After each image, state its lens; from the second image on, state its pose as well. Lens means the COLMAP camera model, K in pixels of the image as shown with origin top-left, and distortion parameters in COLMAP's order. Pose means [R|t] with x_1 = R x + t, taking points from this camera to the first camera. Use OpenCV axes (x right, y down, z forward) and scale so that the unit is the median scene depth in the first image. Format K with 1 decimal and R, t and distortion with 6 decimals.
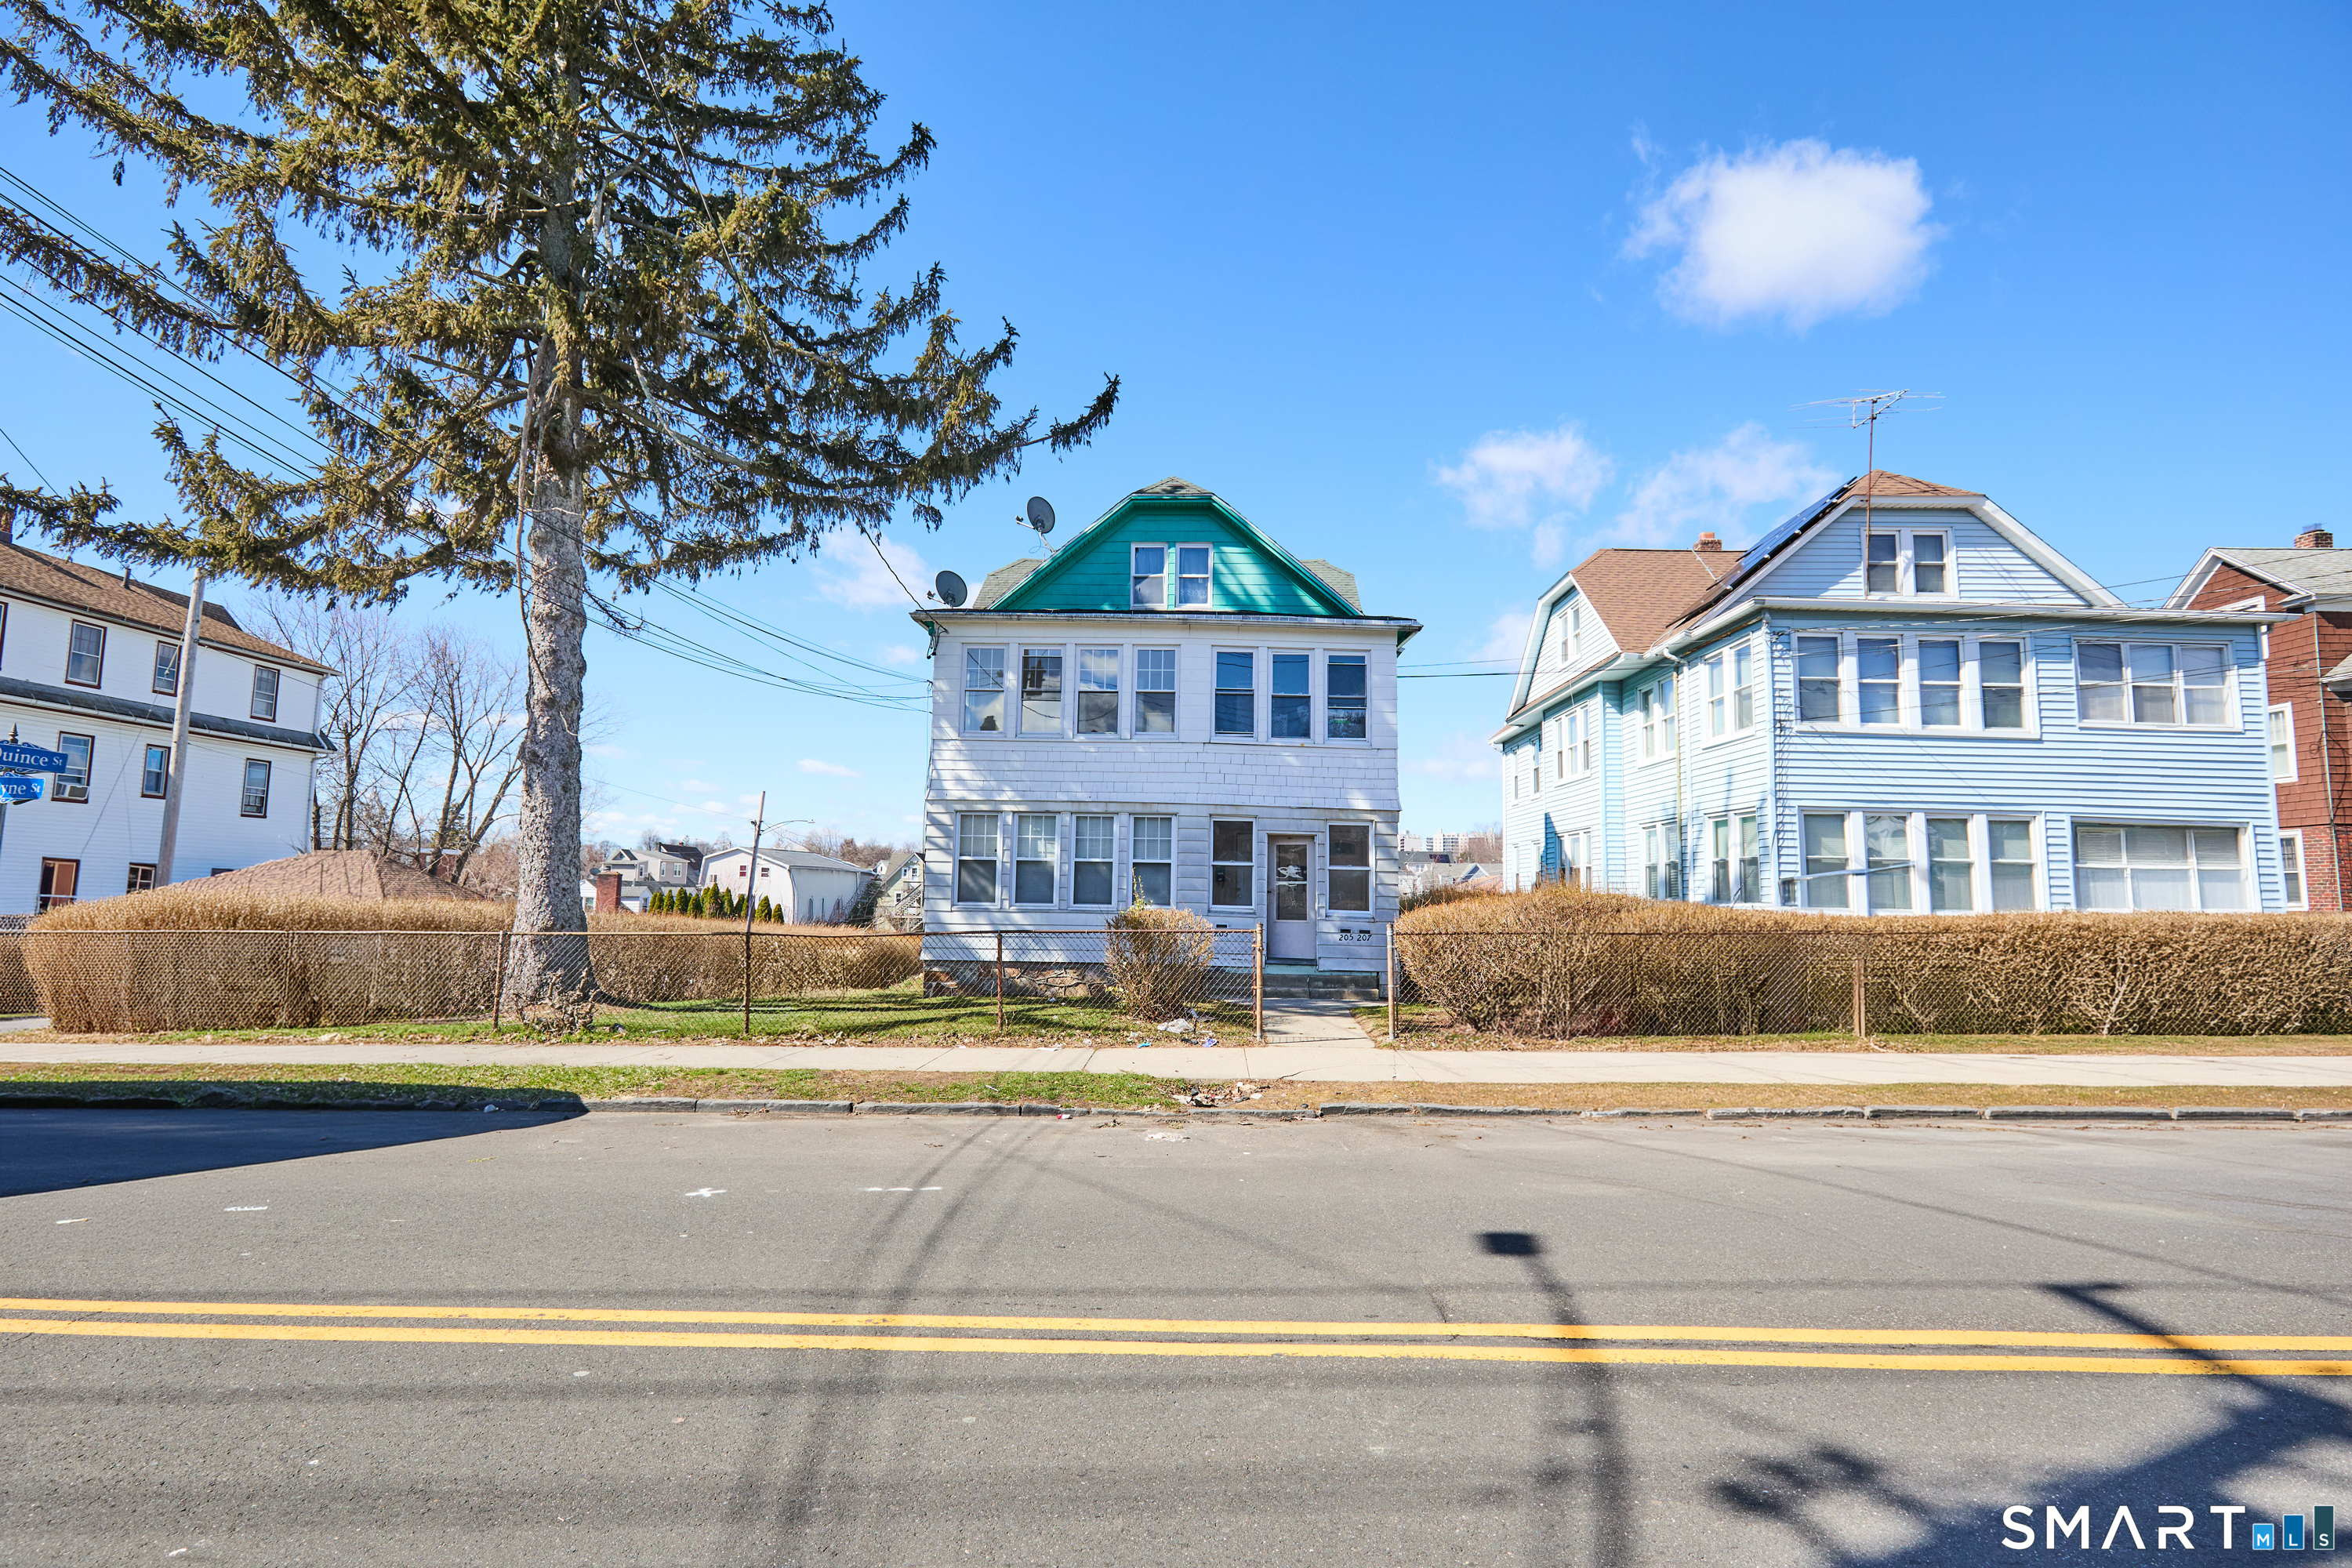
lens RADIAL K [[1054.9, 0, 1176.0], [0, 1054.9, 784.0], [0, 0, 1]] dist [0.000599, 0.000785]
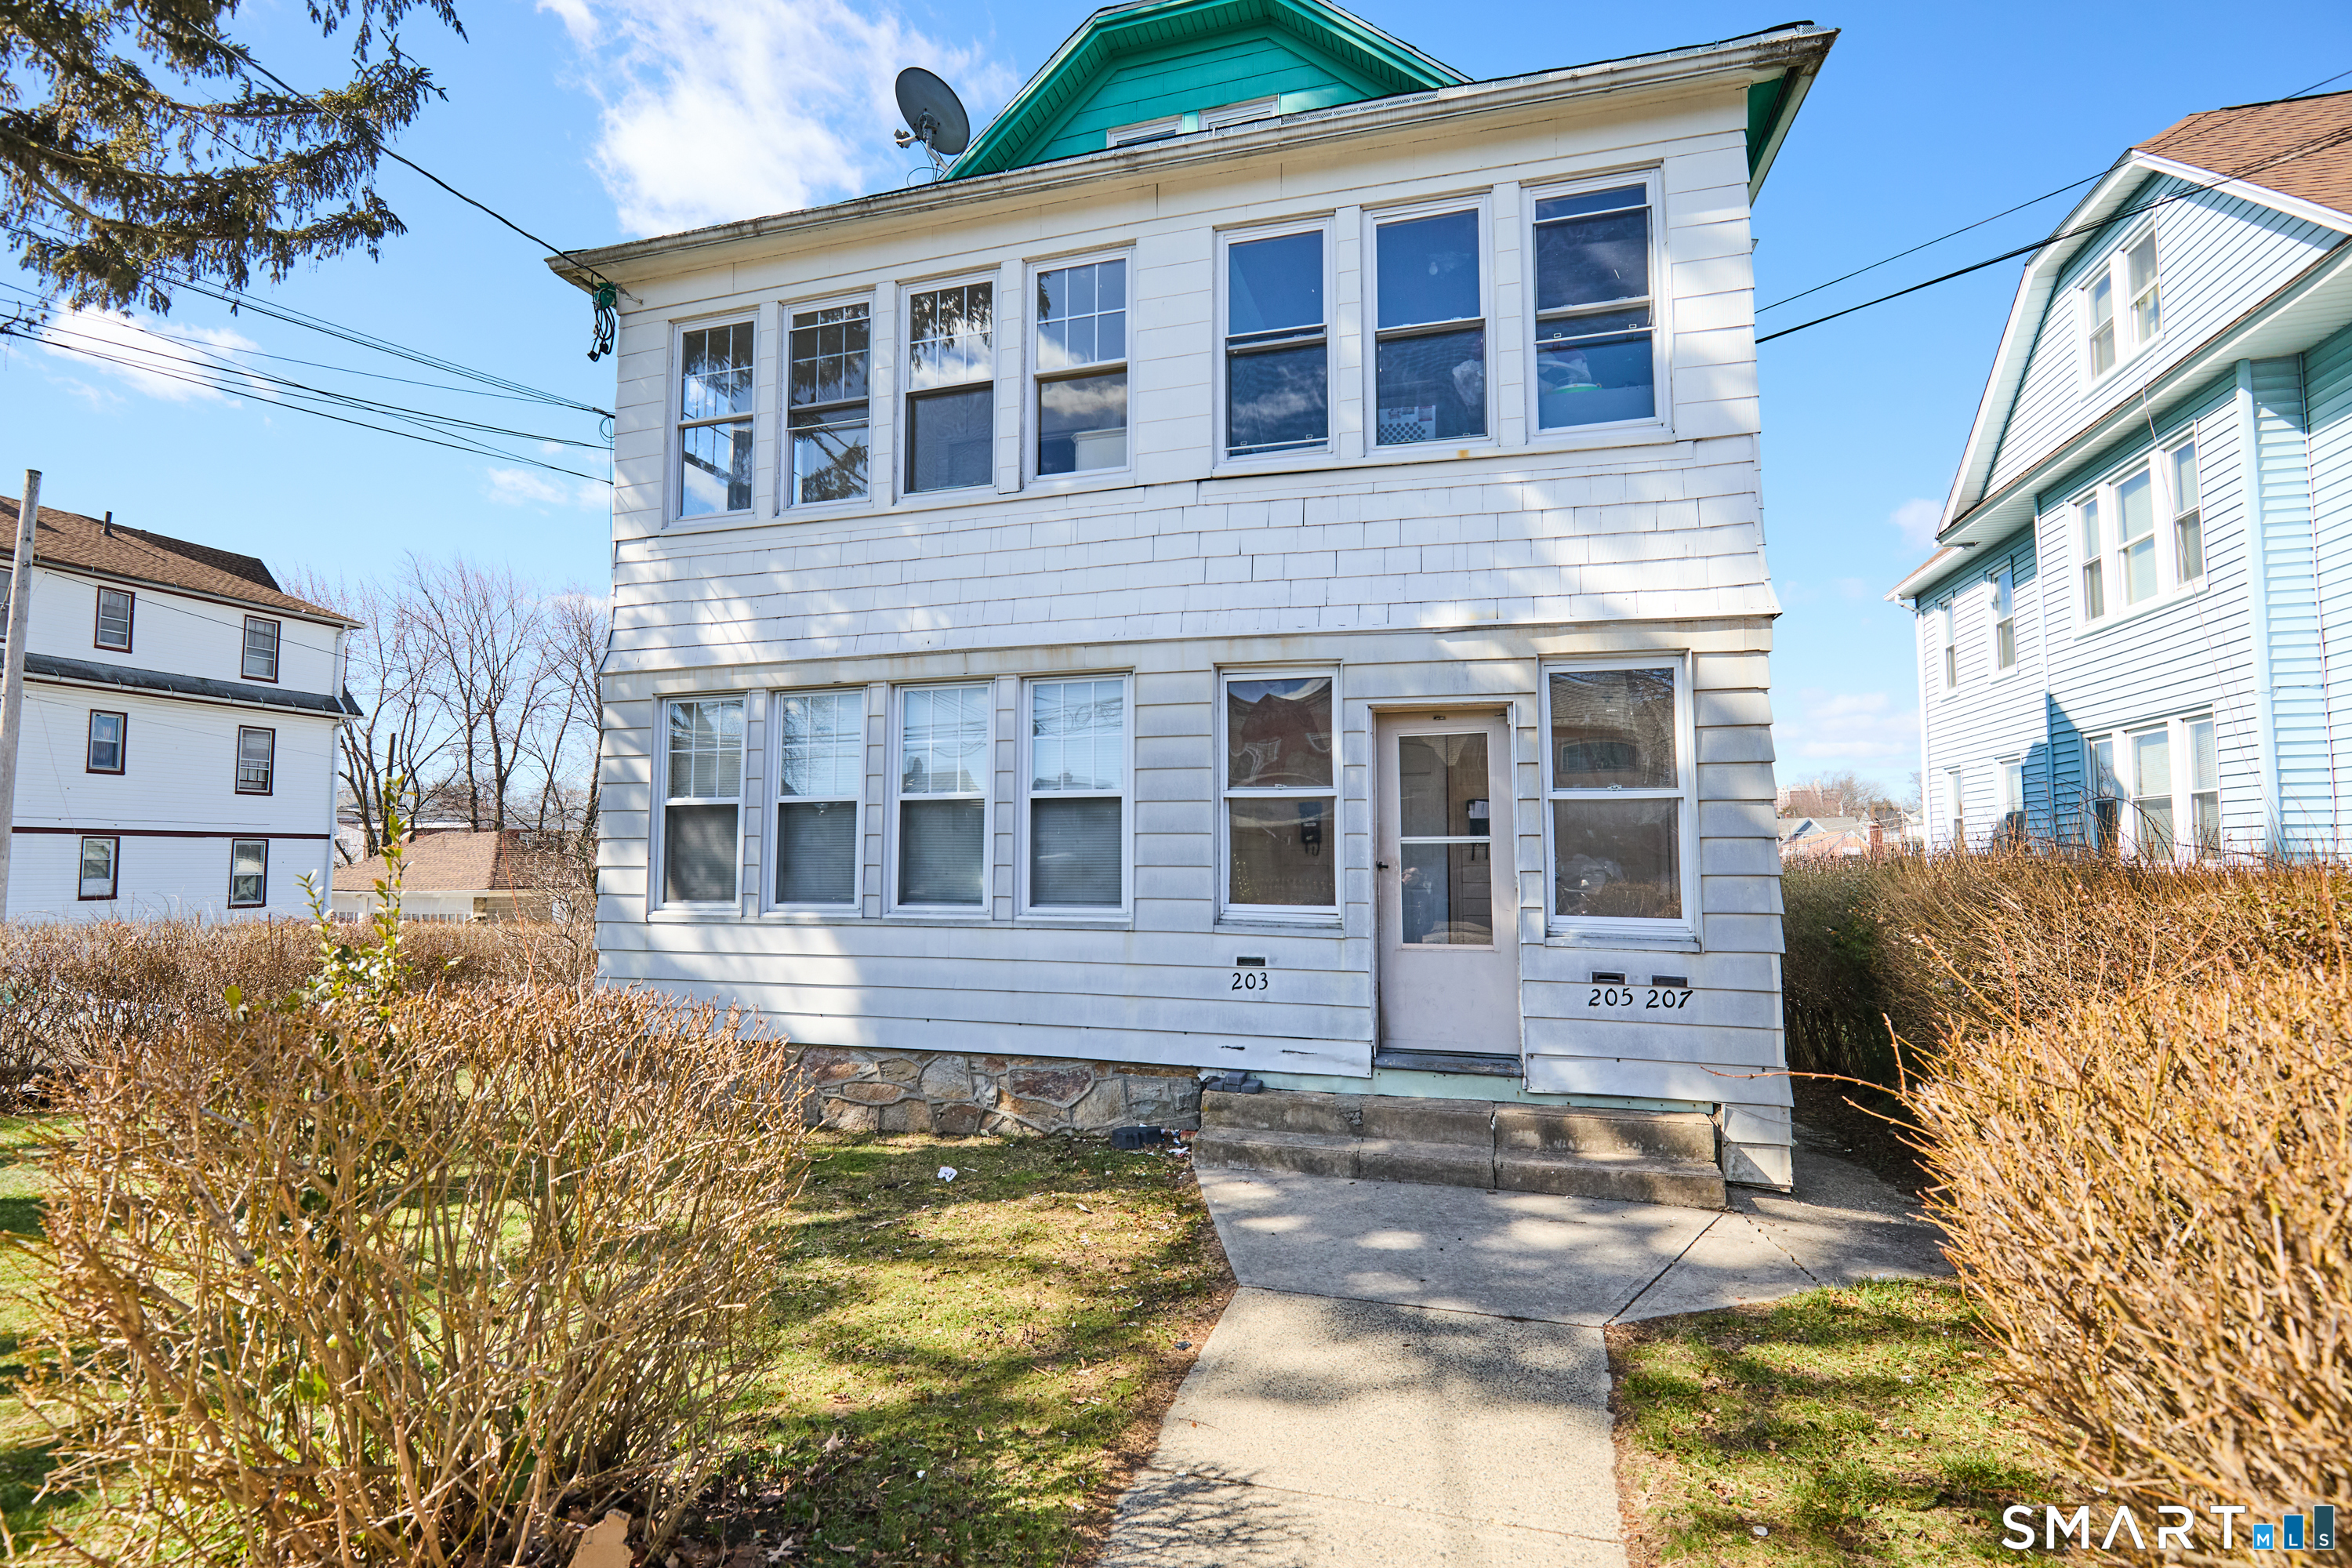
lens RADIAL K [[1054.9, 0, 1176.0], [0, 1054.9, 784.0], [0, 0, 1]] dist [0.000599, 0.000785]
pose [[0.969024, -0.035496, -0.244402, 0.107722], [0.042649, 0.998801, 0.024039, 0.060992], [0.243255, -0.033718, 0.969376, 0.621026]]
